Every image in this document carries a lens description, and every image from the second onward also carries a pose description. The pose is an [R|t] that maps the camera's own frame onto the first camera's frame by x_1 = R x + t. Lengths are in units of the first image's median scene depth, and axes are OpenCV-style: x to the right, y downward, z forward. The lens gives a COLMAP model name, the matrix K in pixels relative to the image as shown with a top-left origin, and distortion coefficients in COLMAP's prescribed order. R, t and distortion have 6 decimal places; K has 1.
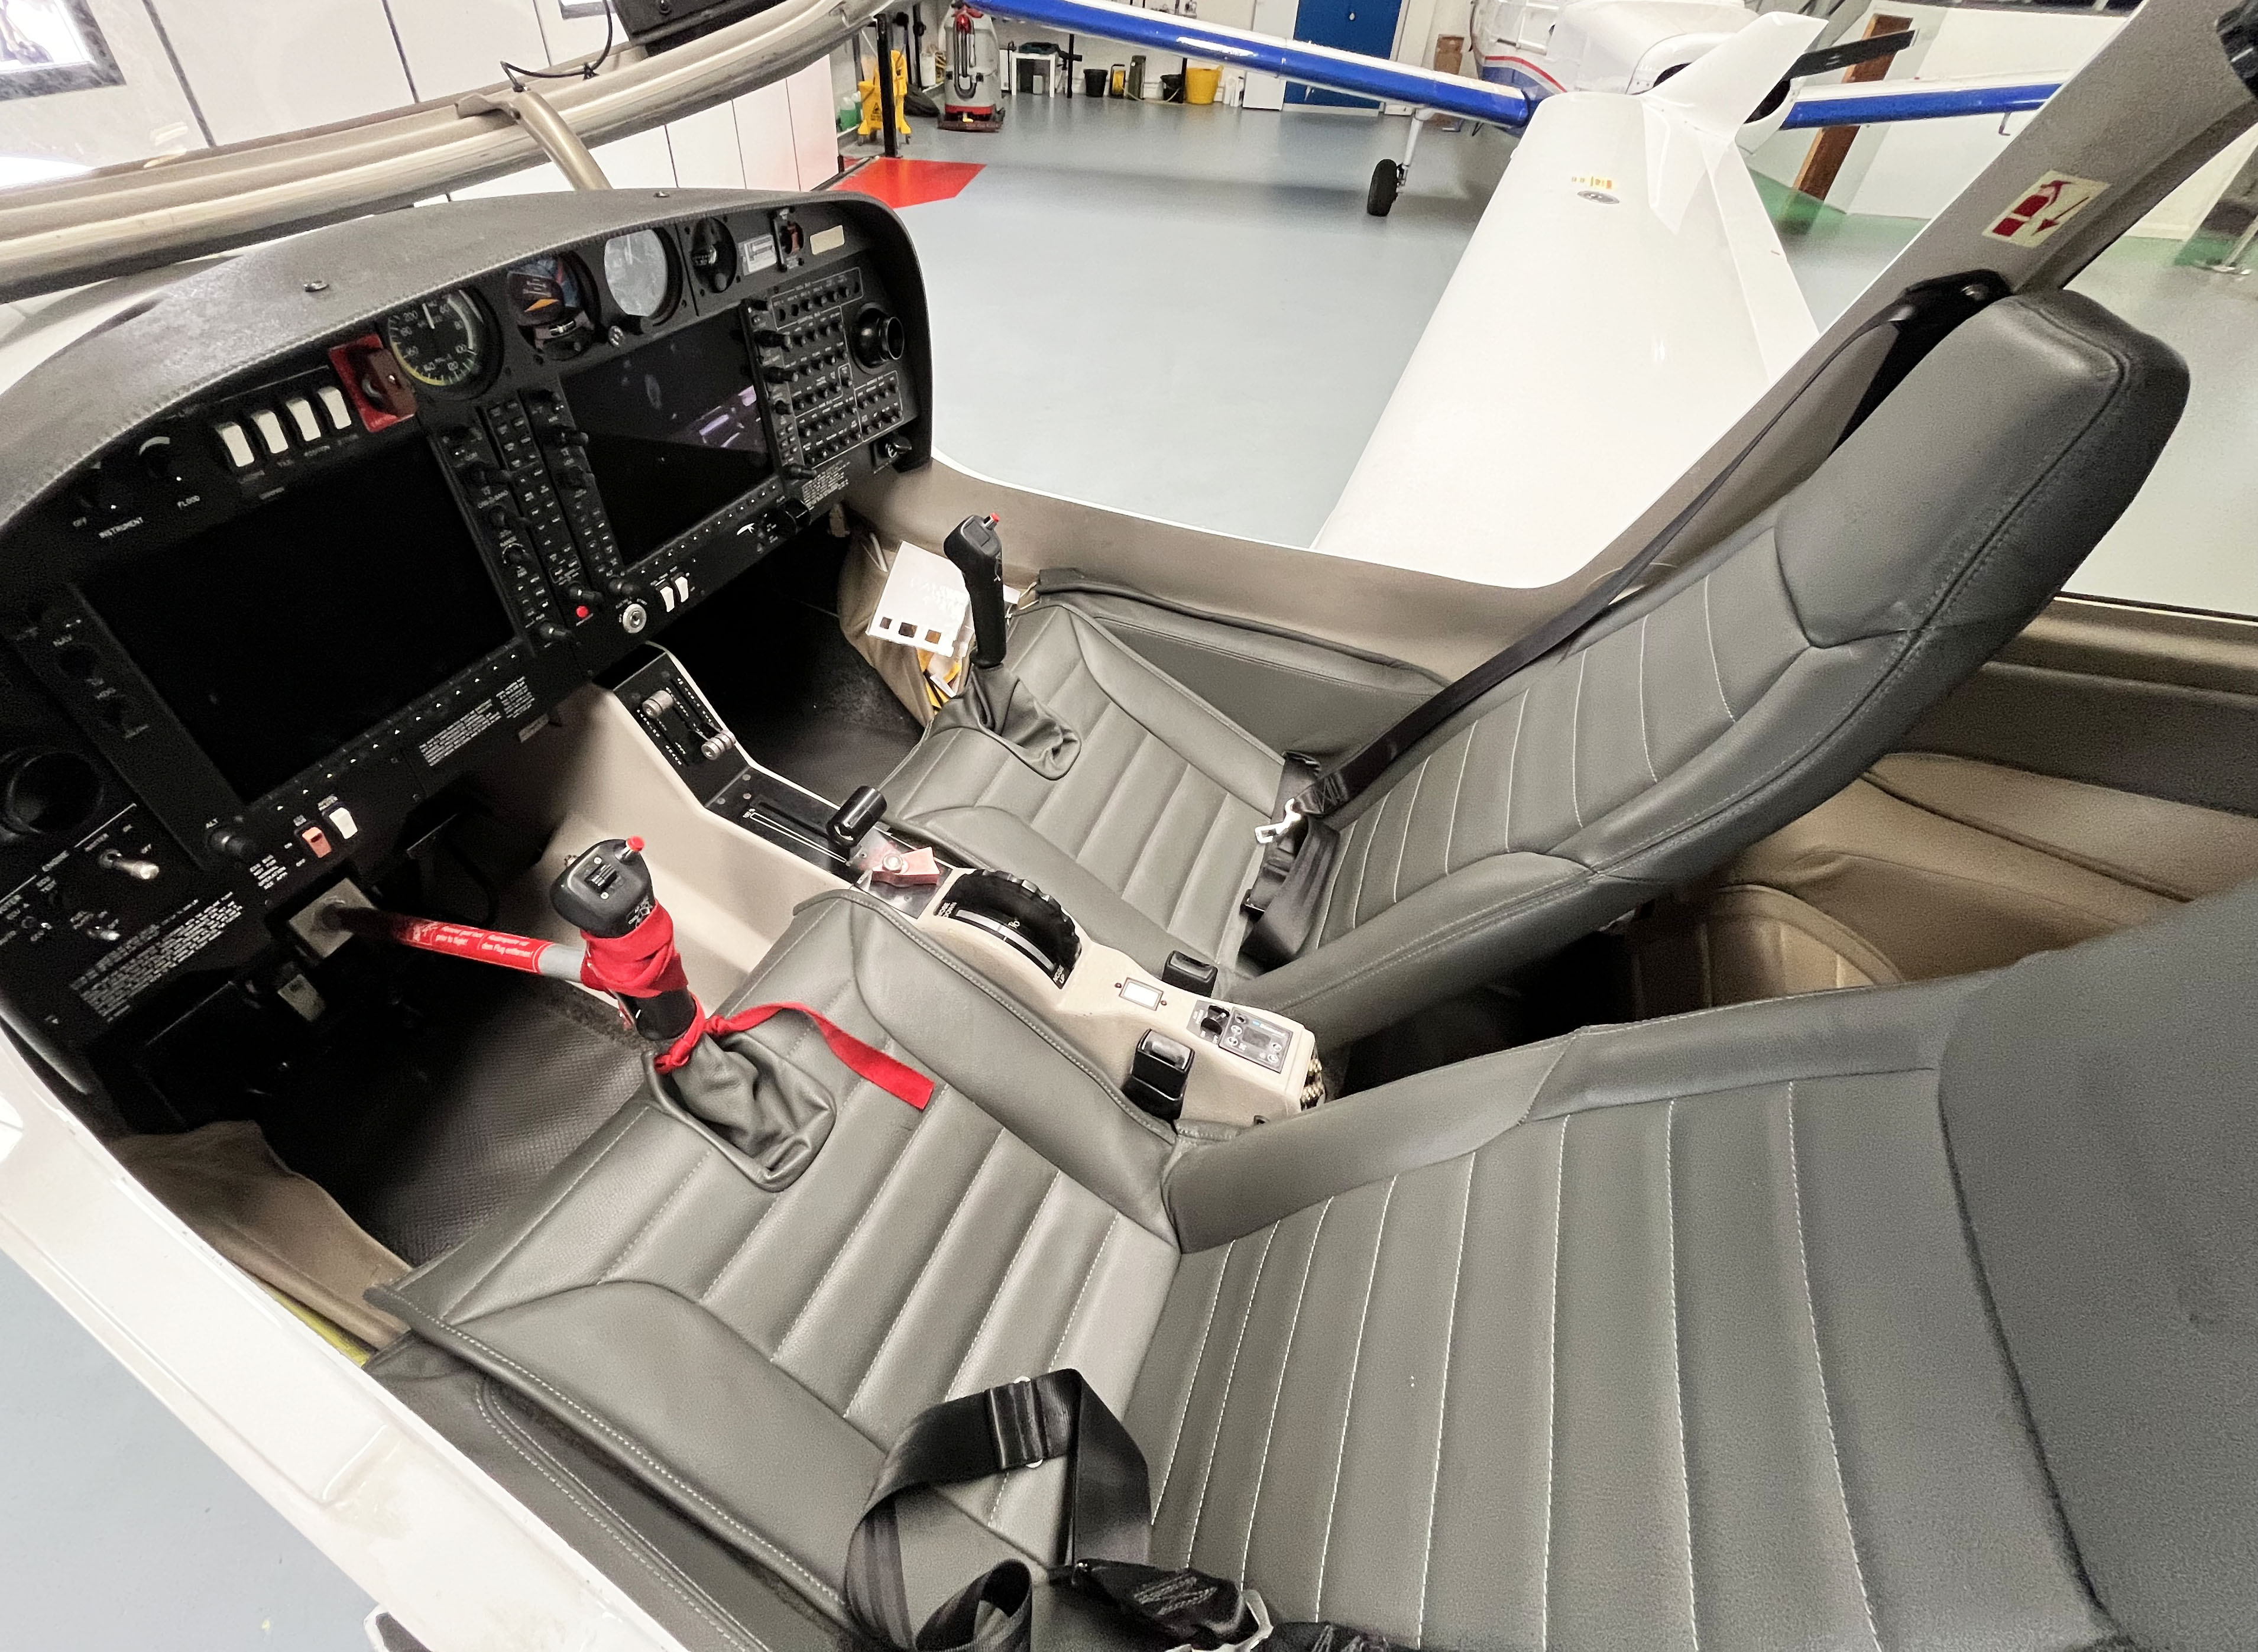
lens RADIAL K [[1041.5, 0, 1129.0], [0, 1041.5, 826.0], [0, 0, 1]] dist [-0.003803, -0.000141]
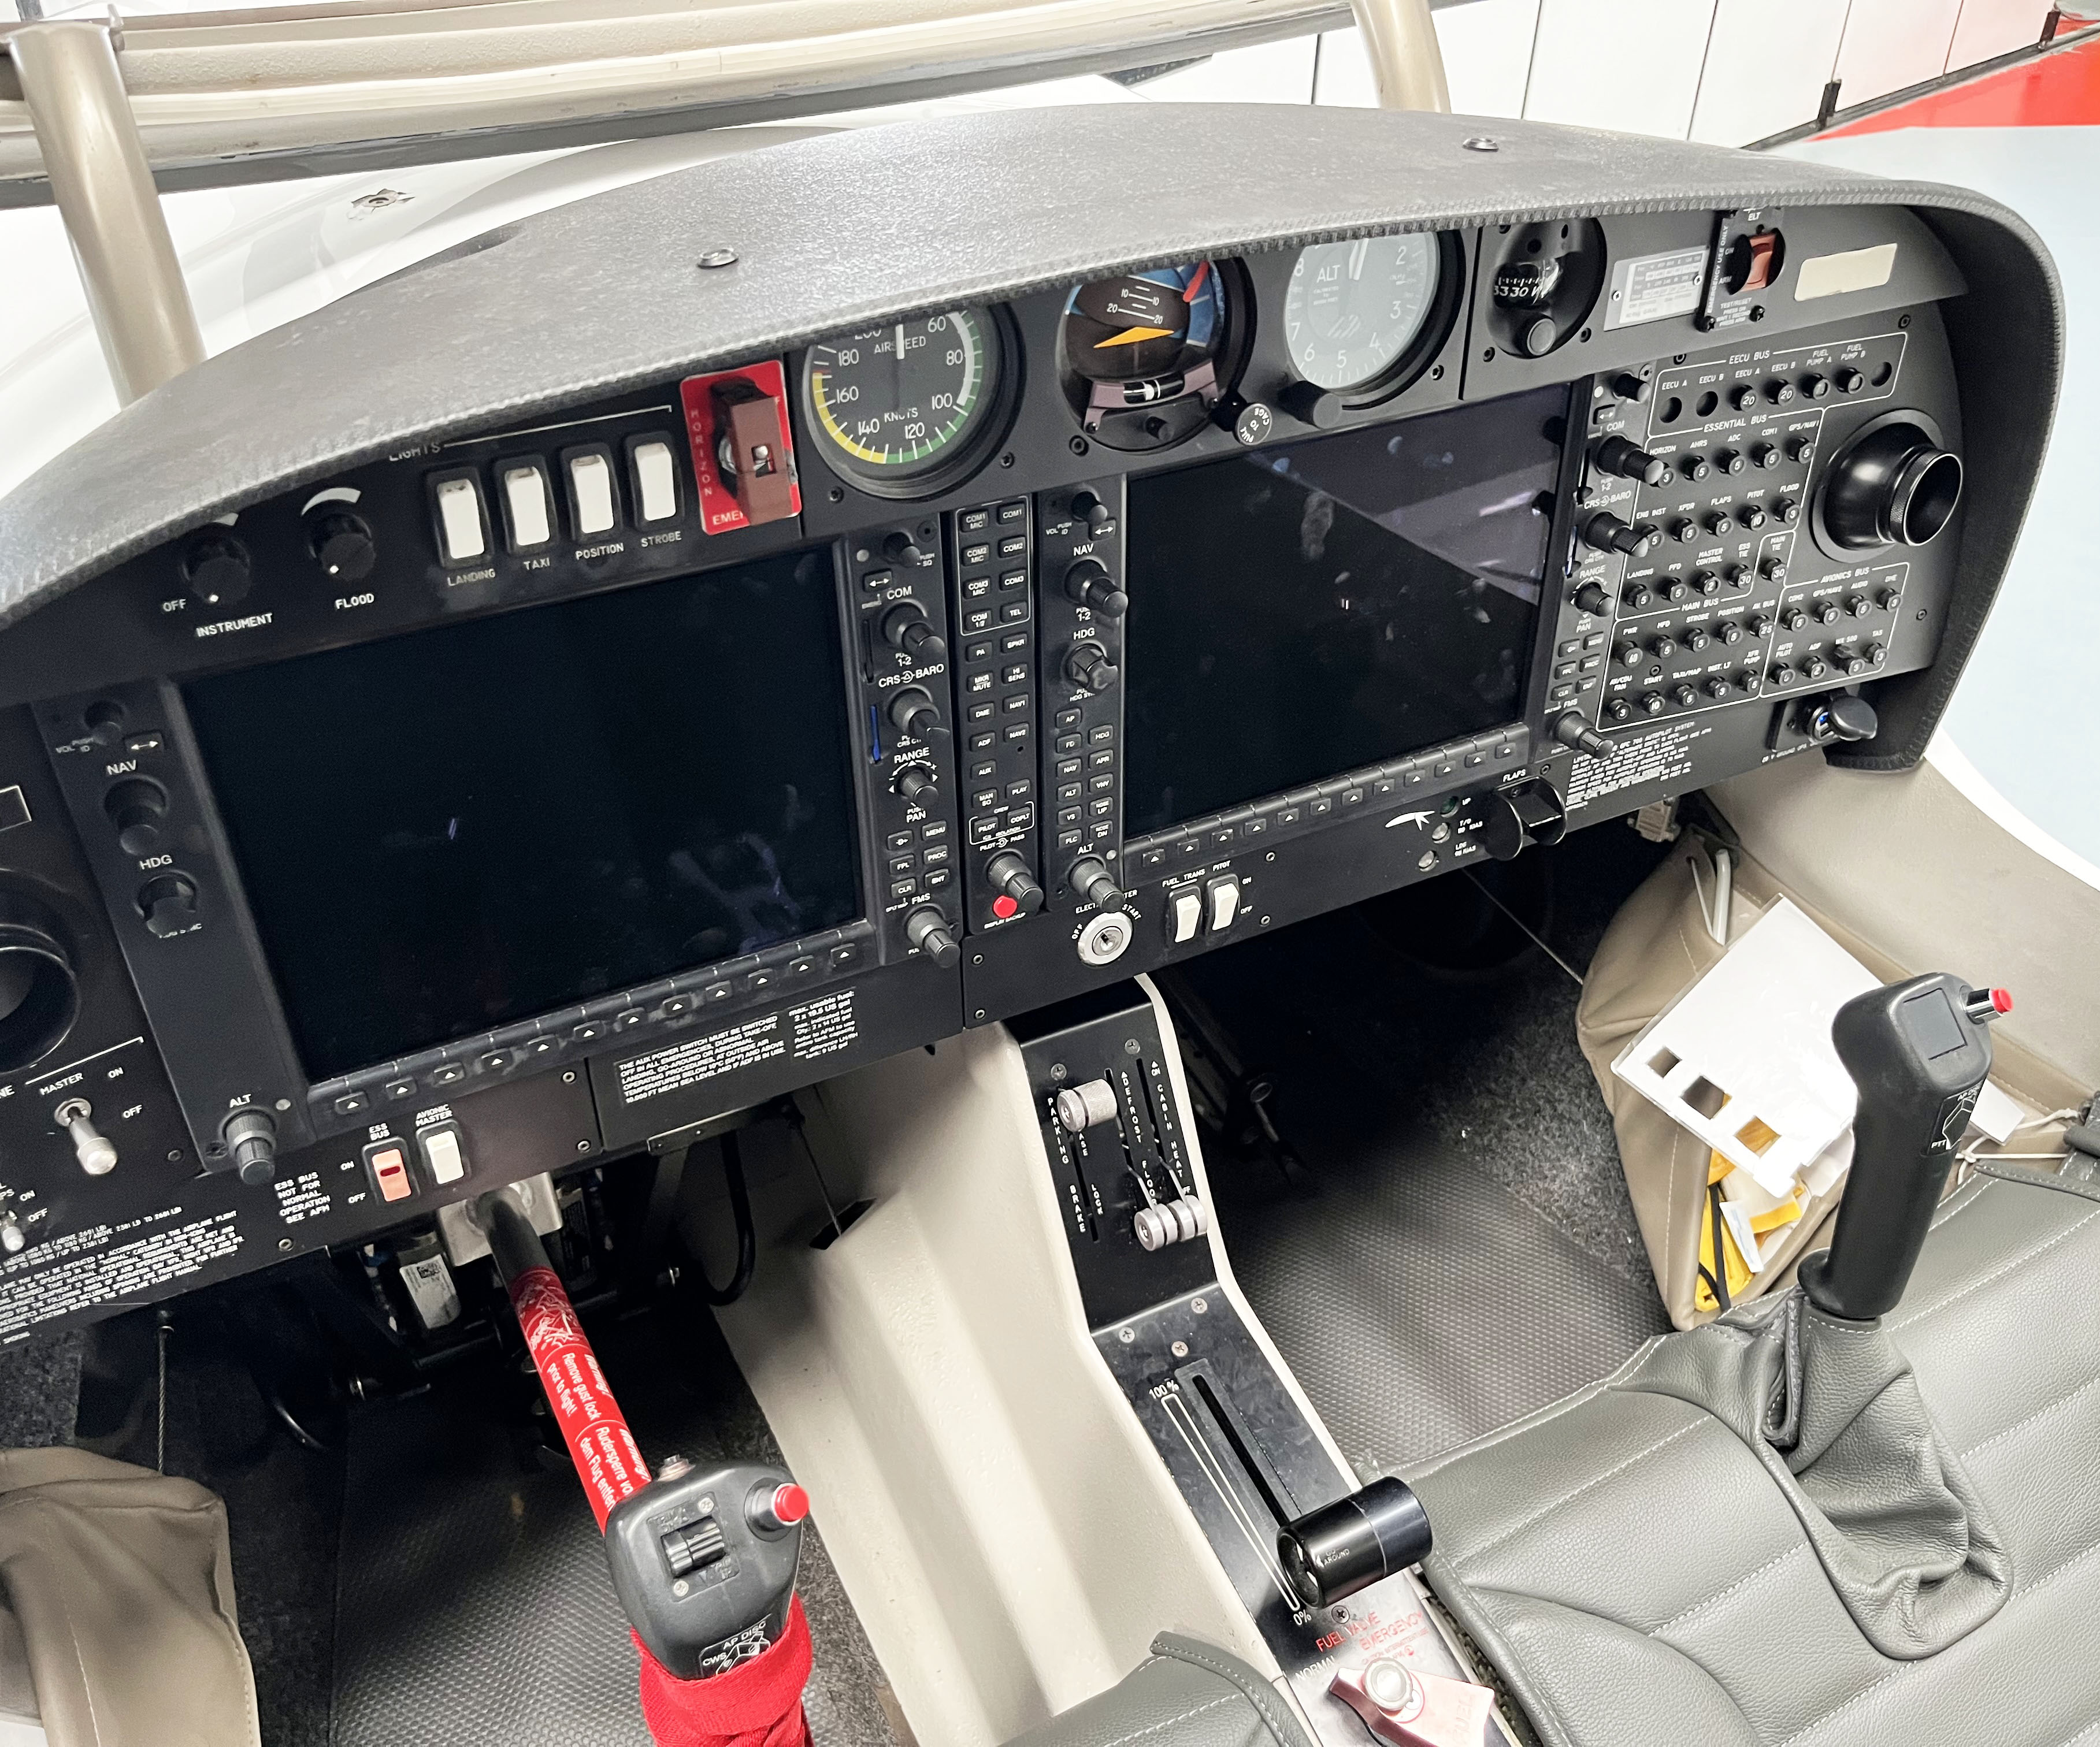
lens RADIAL K [[1885.4, 0, 1050.0], [0, 1885.4, 873.5], [0, 0, 1]] dist [0.046236, -0.085979]
pose [[0.764220, 0.347215, -0.543516, -0.036337], [-0.408150, 0.912867, 0.009281, -0.221459], [0.499380, 0.214743, 0.839348, 0.255356]]
